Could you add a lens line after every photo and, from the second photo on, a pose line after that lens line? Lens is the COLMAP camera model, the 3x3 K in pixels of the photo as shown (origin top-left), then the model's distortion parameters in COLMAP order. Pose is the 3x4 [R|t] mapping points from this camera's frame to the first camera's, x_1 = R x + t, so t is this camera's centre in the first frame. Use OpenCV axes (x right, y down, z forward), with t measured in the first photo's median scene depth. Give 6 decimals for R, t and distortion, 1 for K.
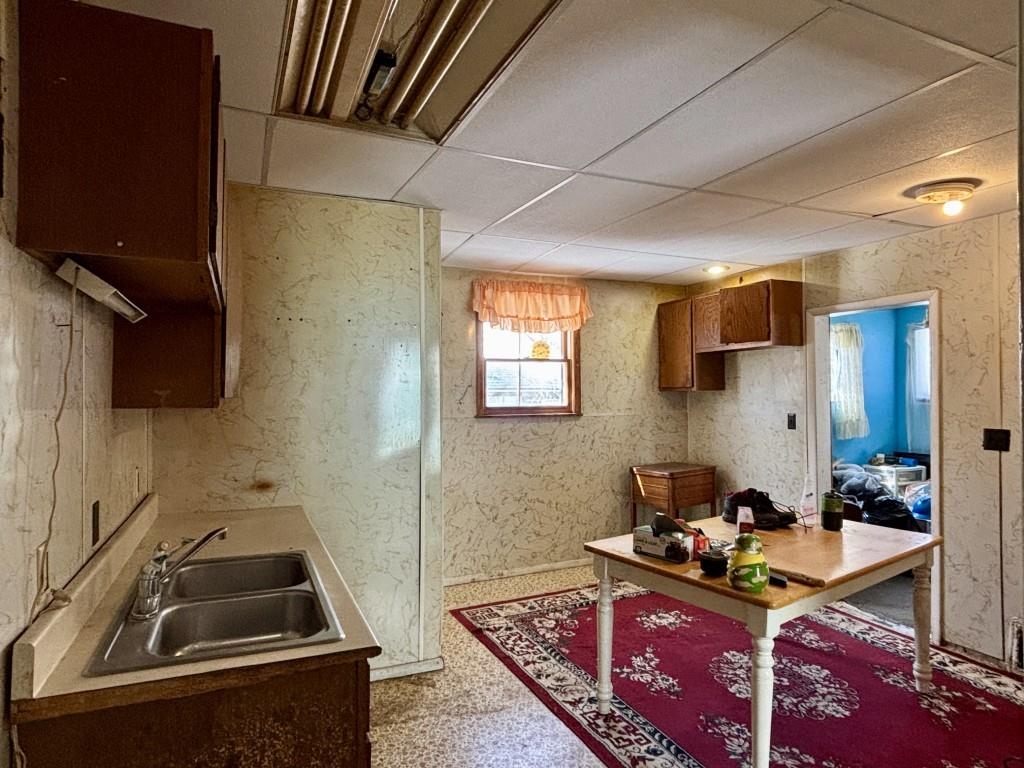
lens RADIAL K [[608.8, 0, 512.0], [0, 608.8, 384.0], [0, 0, 1]] dist [-0.002004, -0.000996]
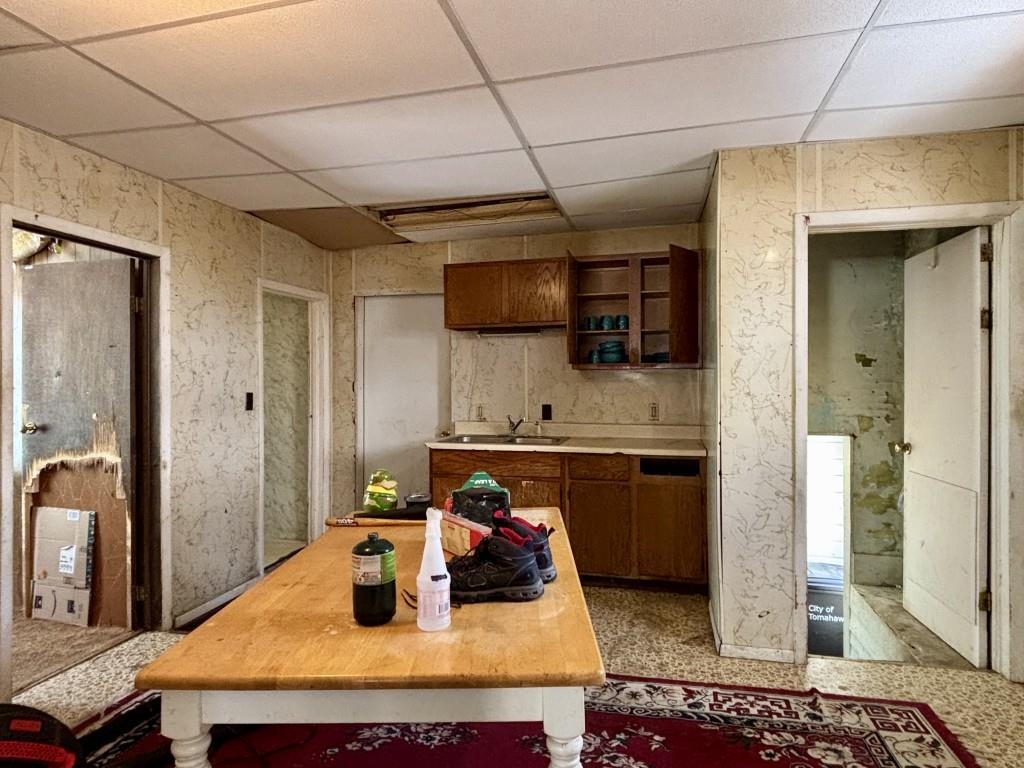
lens RADIAL K [[611.7, 0, 512.0], [0, 611.7, 384.0], [0, 0, 1]] dist [0.044642, -0.037341]
pose [[-0.612990, 0.005486, -0.790072, 0.724744], [0.015599, 0.999865, -0.005161, 0.054425], [0.789937, -0.015488, -0.612993, 1.194124]]
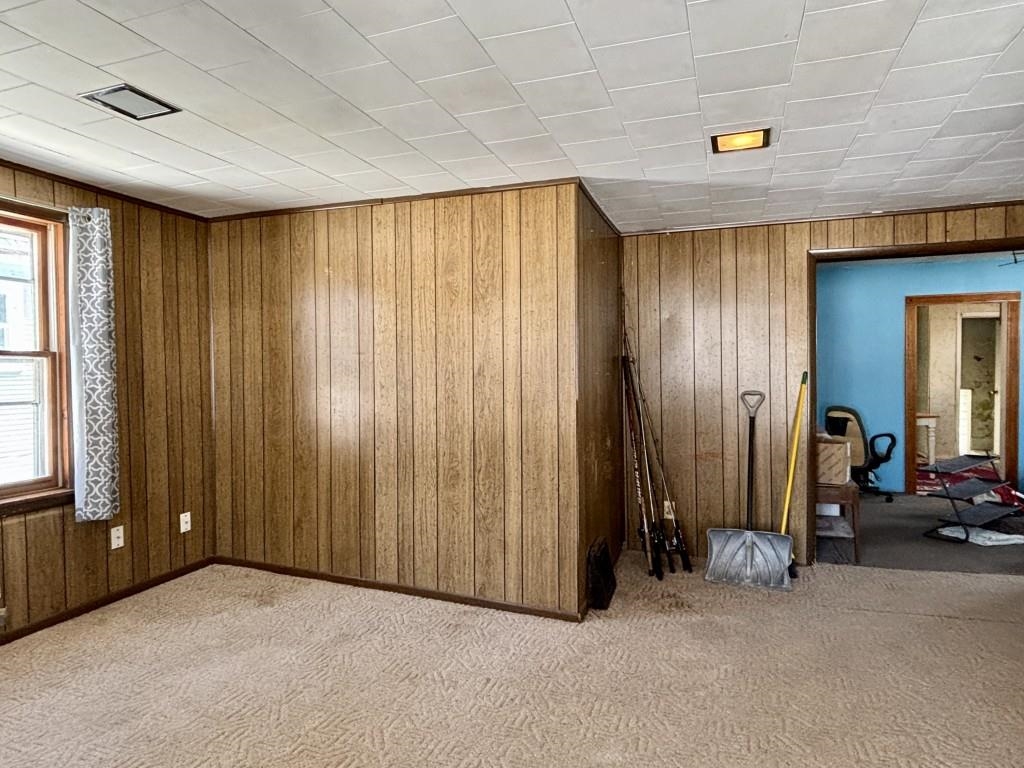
lens RADIAL K [[611.7, 0, 512.0], [0, 611.7, 384.0], [0, 0, 1]] dist [0.044642, -0.037341]
pose [[-0.690759, 0.024563, -0.722668, 2.865905], [0.019556, 0.999692, 0.015286, 0.046749], [0.722820, -0.003574, -0.691027, 1.418032]]
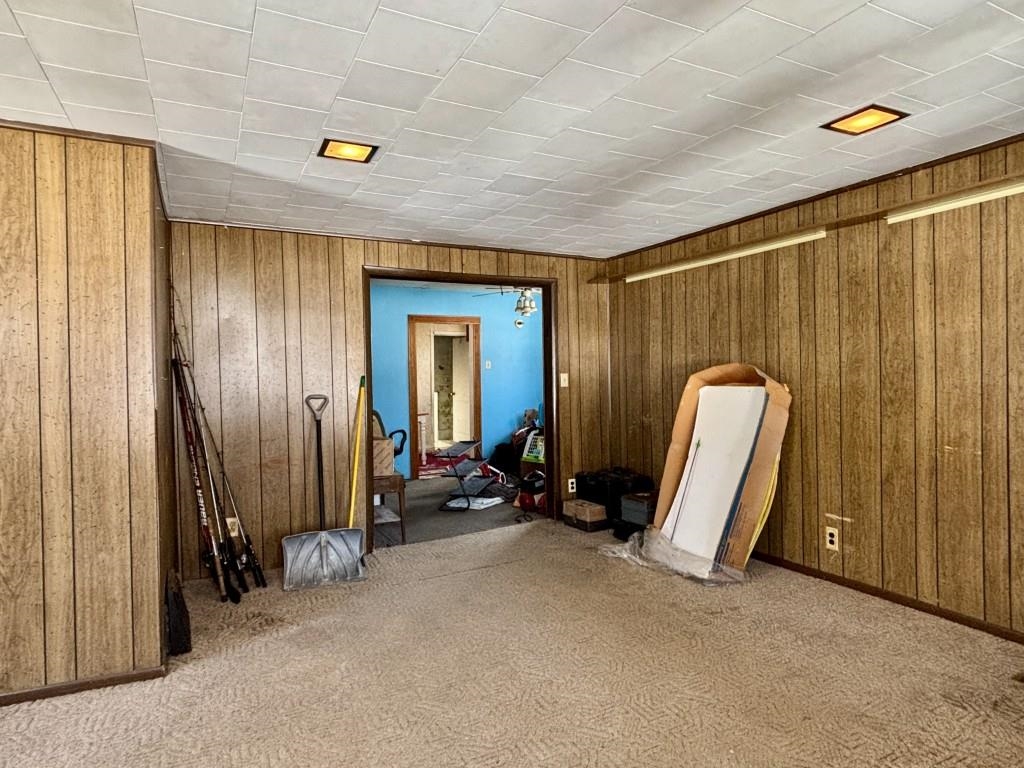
lens RADIAL K [[608.8, 0, 512.0], [0, 608.8, 384.0], [0, 0, 1]] dist [-0.002004, -0.000996]
pose [[0.041205, 0.017898, -0.998990, 2.904541], [0.026134, 0.999478, 0.018985, 0.052820], [0.998809, -0.026890, 0.040716, 1.269292]]
